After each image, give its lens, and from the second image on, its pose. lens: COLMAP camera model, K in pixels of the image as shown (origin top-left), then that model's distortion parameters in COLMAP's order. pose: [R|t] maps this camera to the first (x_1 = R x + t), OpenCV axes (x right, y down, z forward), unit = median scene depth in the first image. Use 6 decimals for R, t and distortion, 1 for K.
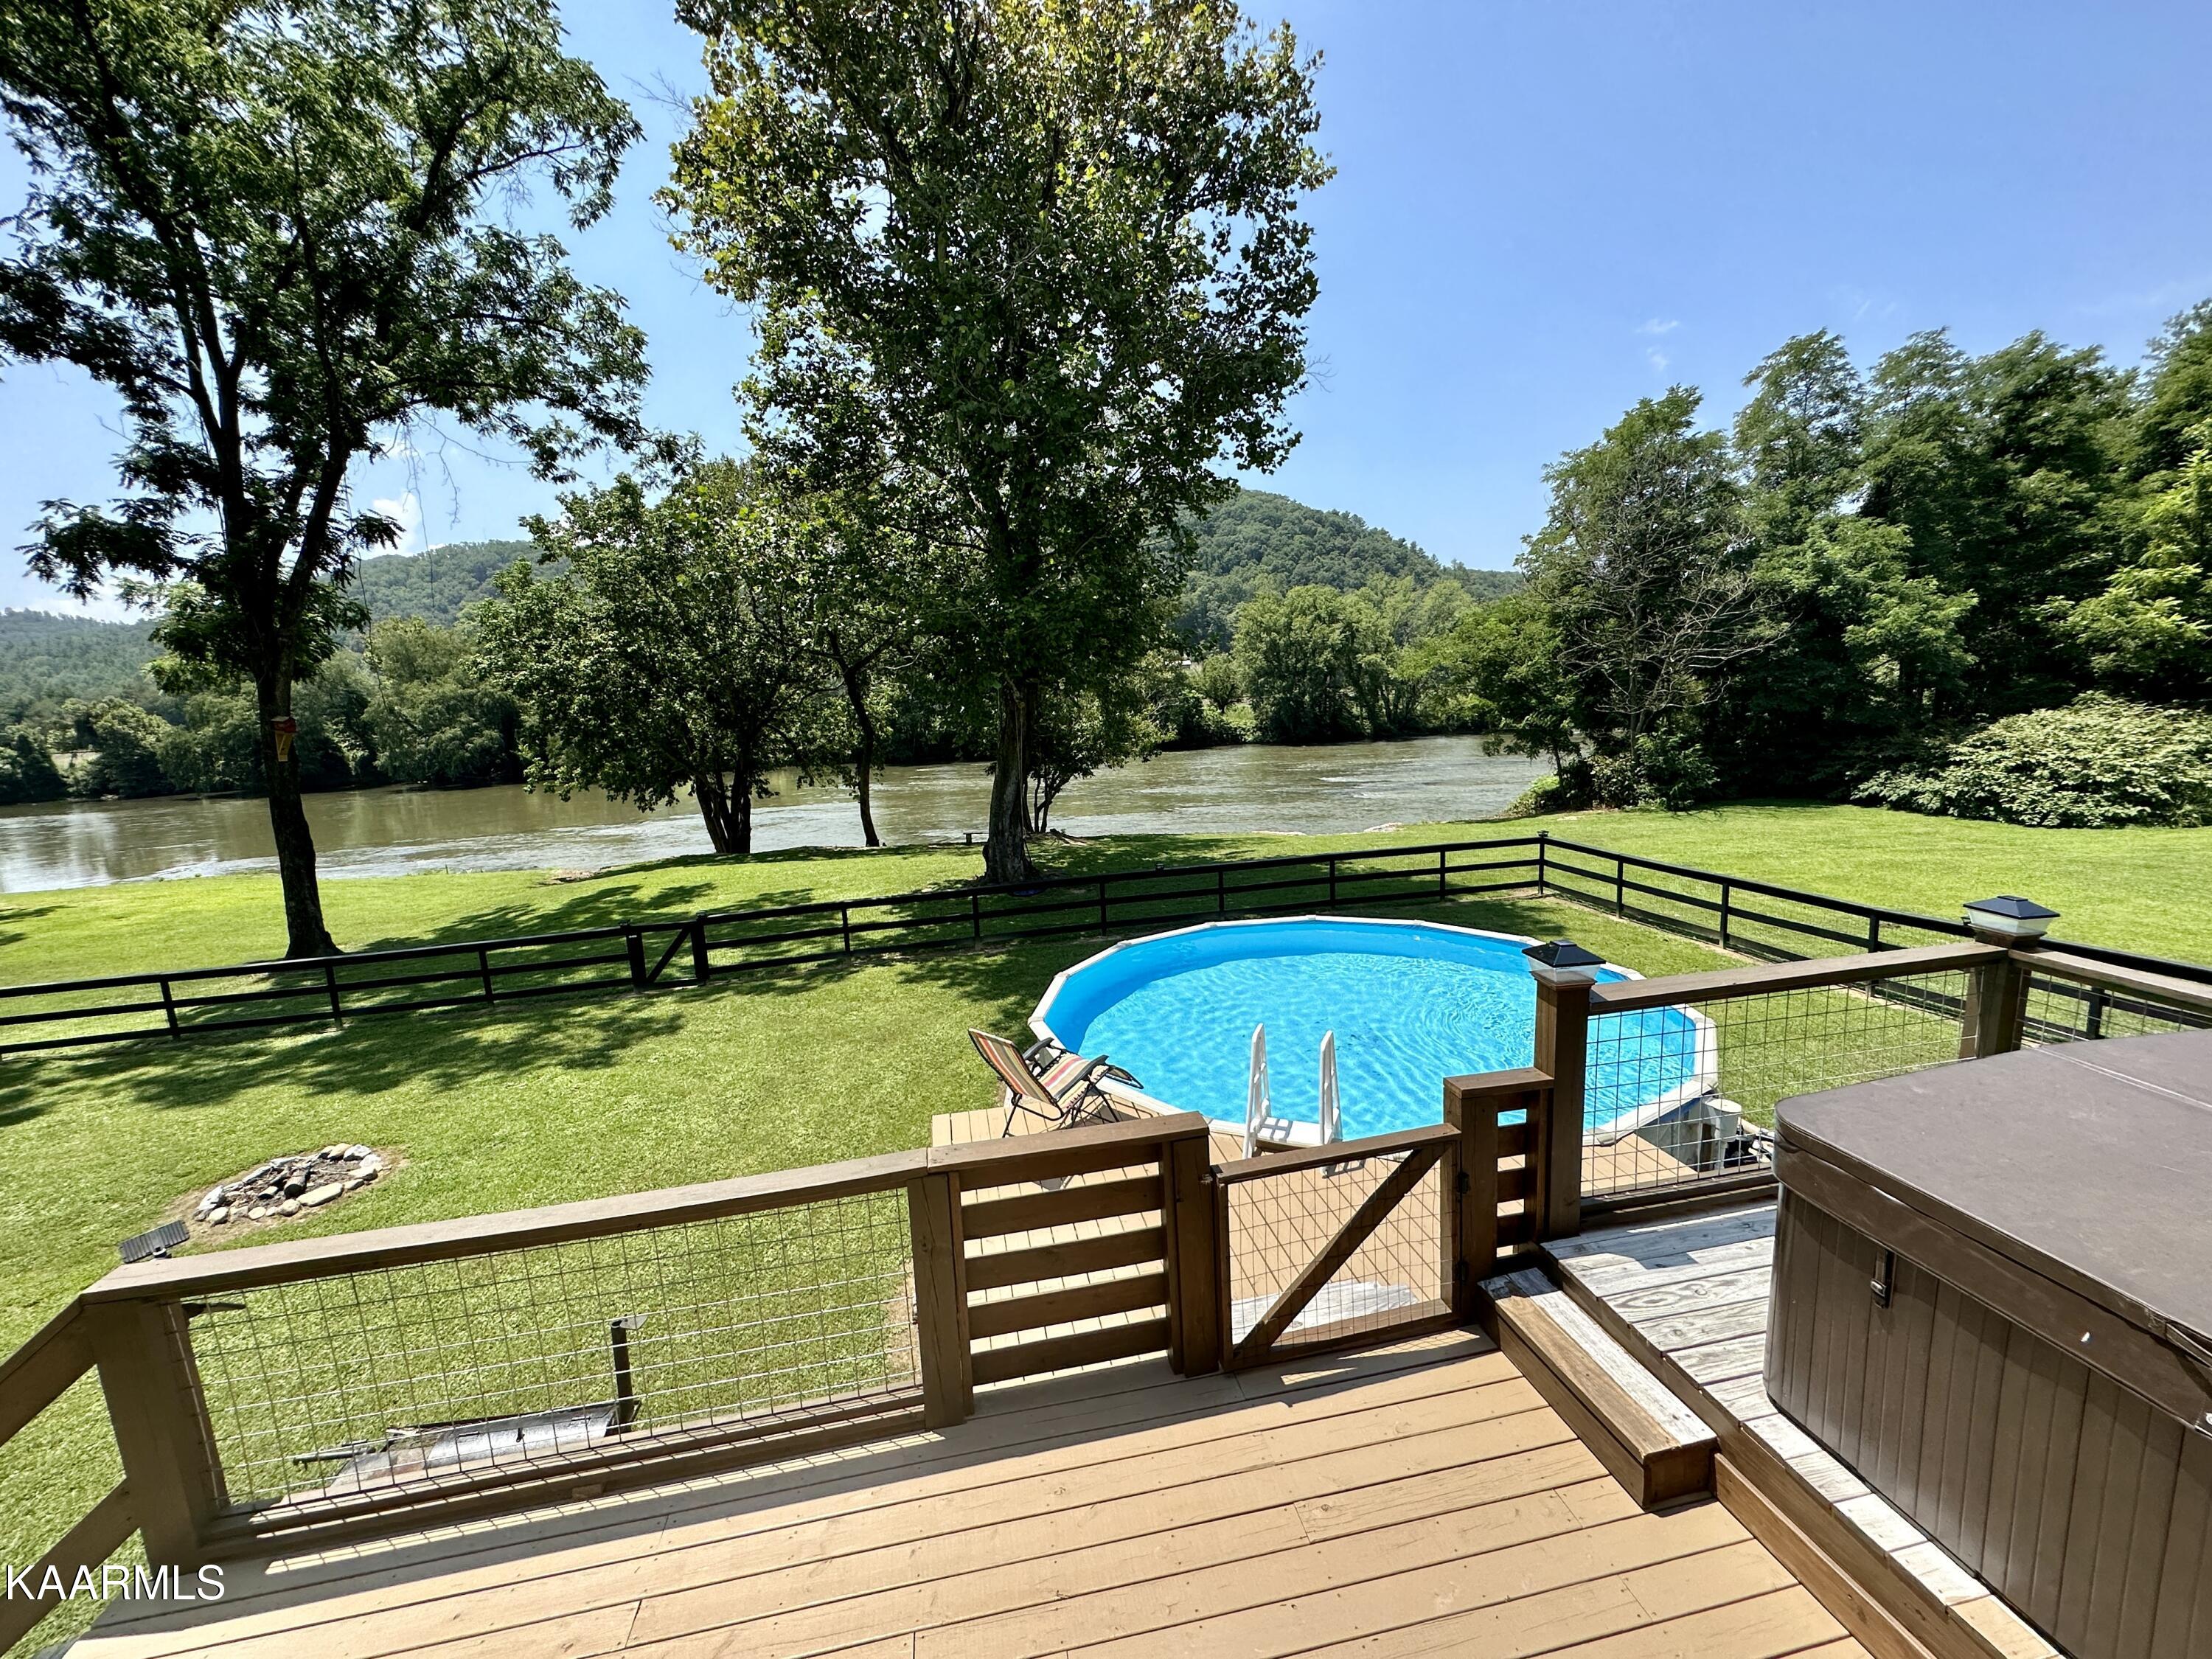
lens RADIAL K [[884.2, 0, 1106.0], [0, 884.2, 829.5], [0, 0, 1]] dist [0.002414, -0.000179]
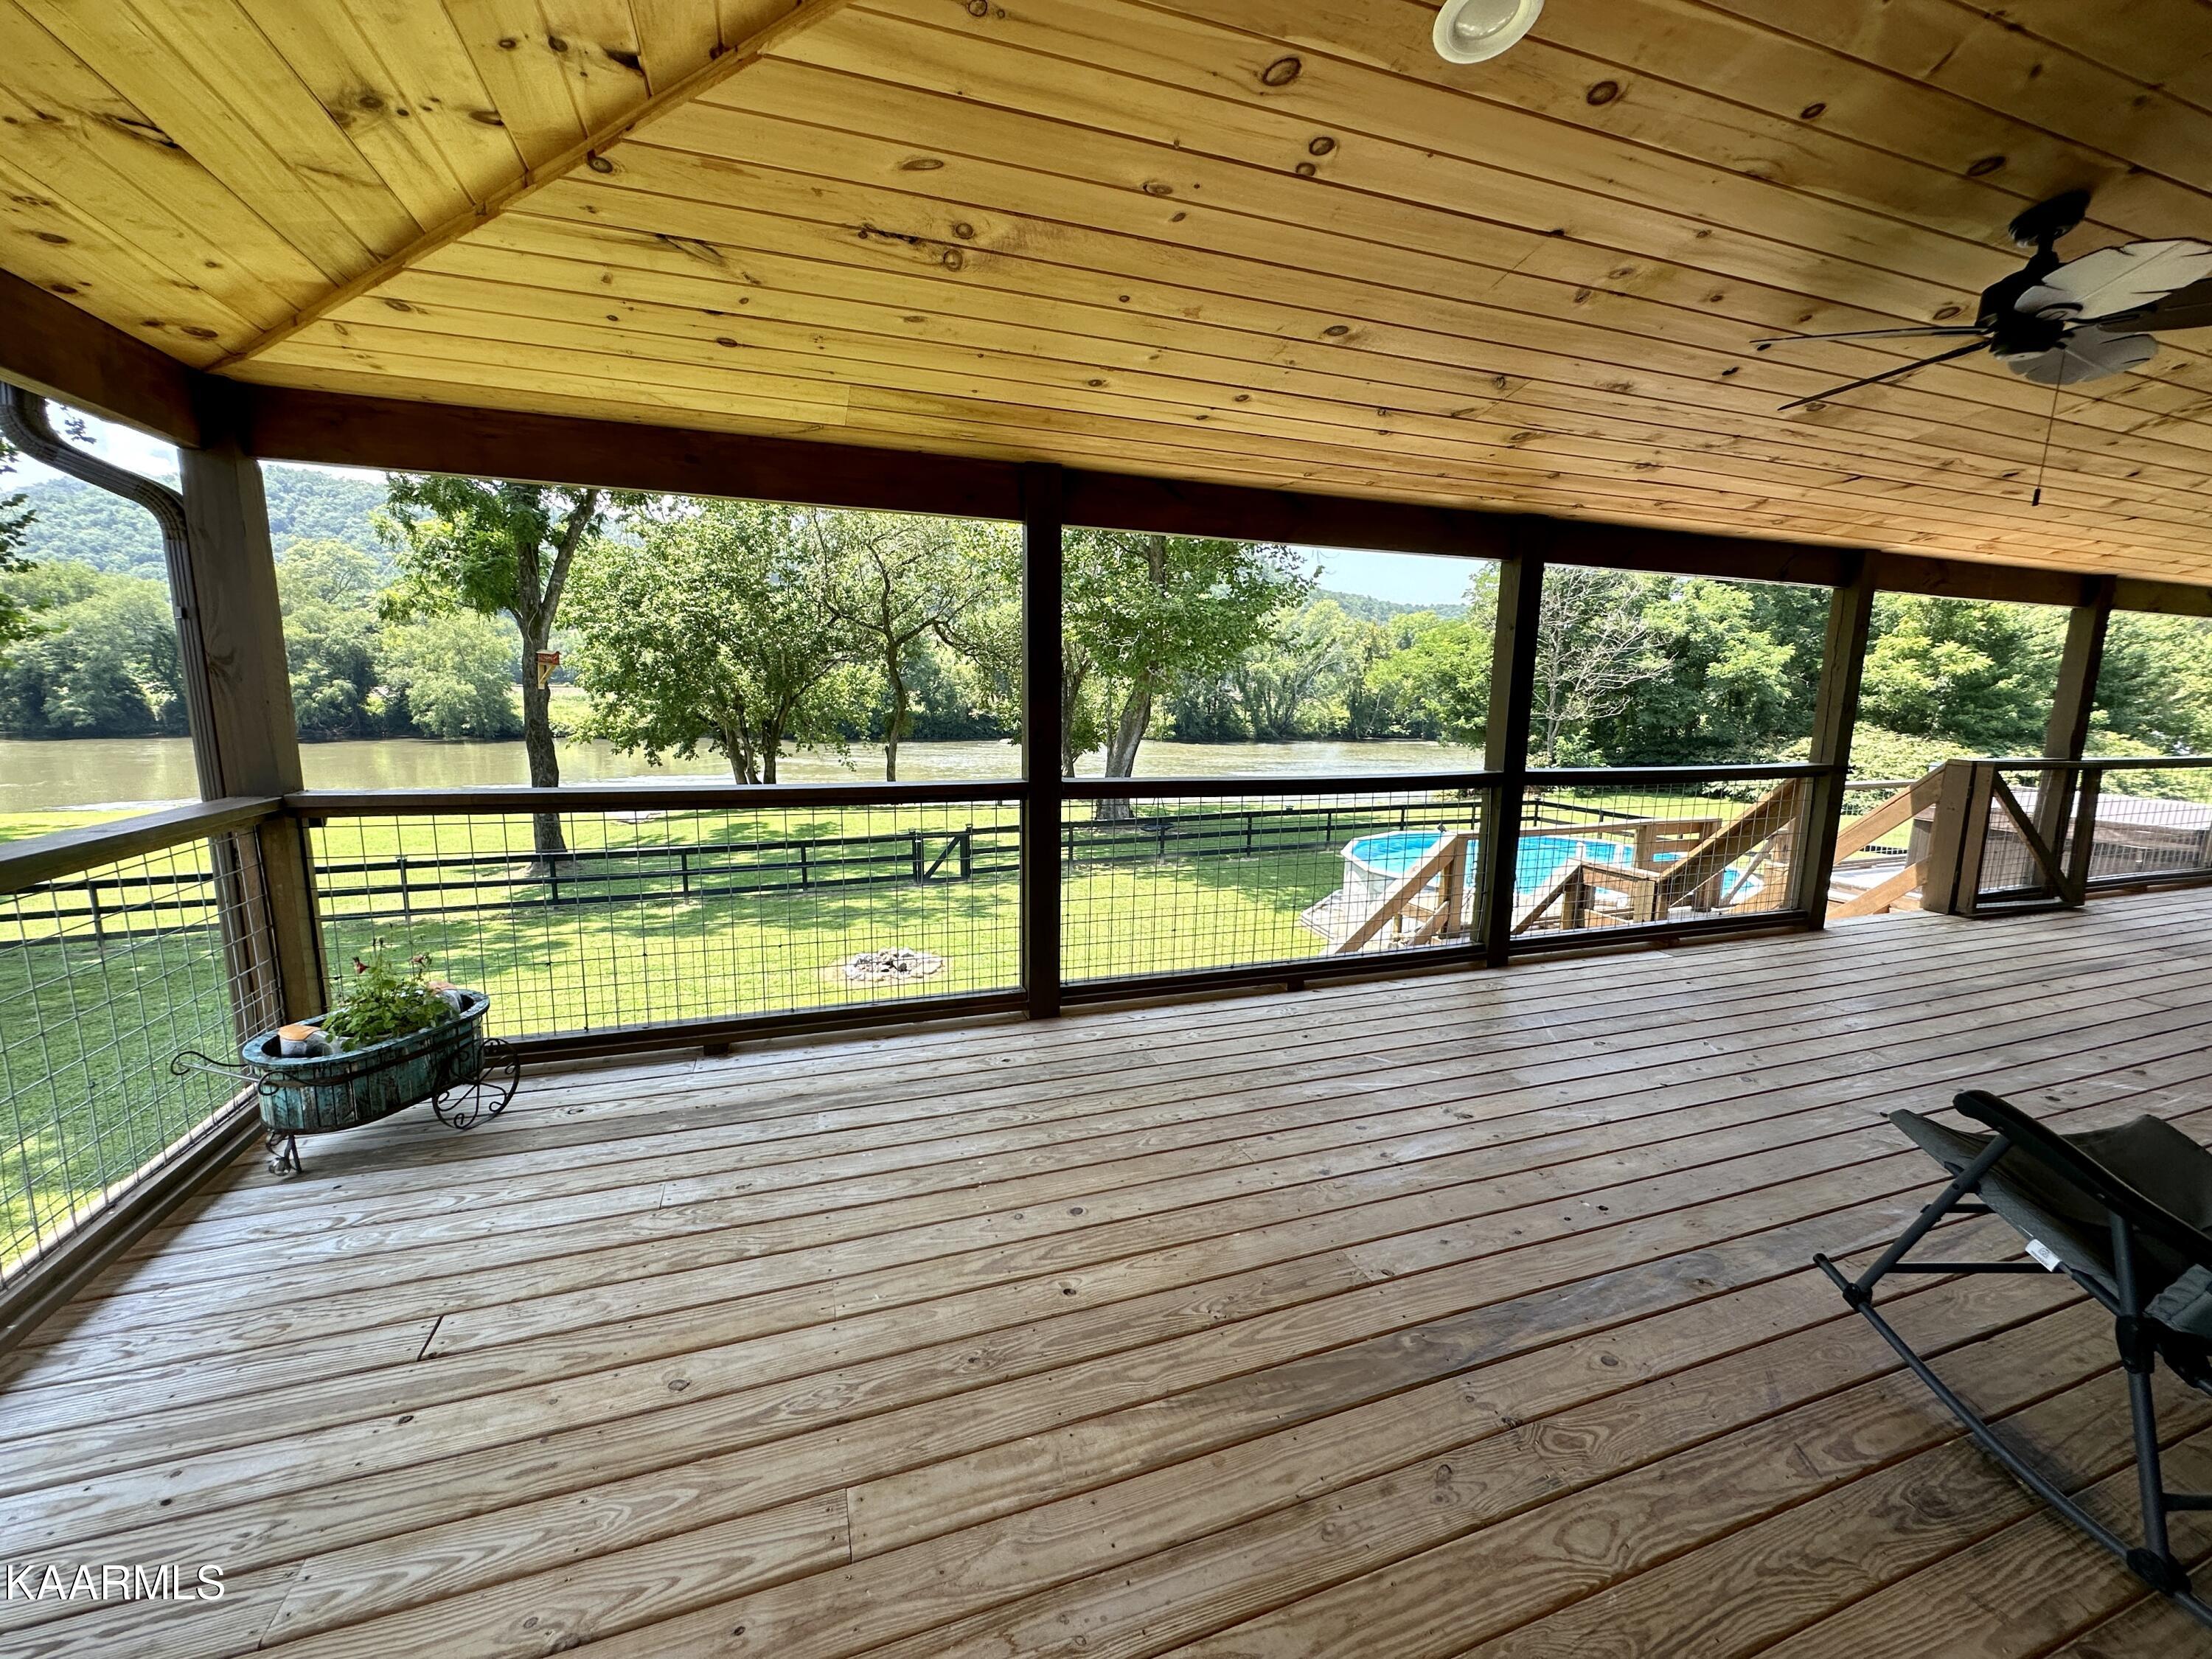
lens RADIAL K [[879.9, 0, 1108.5], [0, 879.9, 826.6], [0, 0, 1]] dist [-0.001335, -0.000124]
pose [[0.985755, 0.037260, 0.164006, -0.273479], [-0.037714, 0.999289, -0.000350, 0.052286], [-0.163903, -0.005840, 0.986459, -0.171264]]
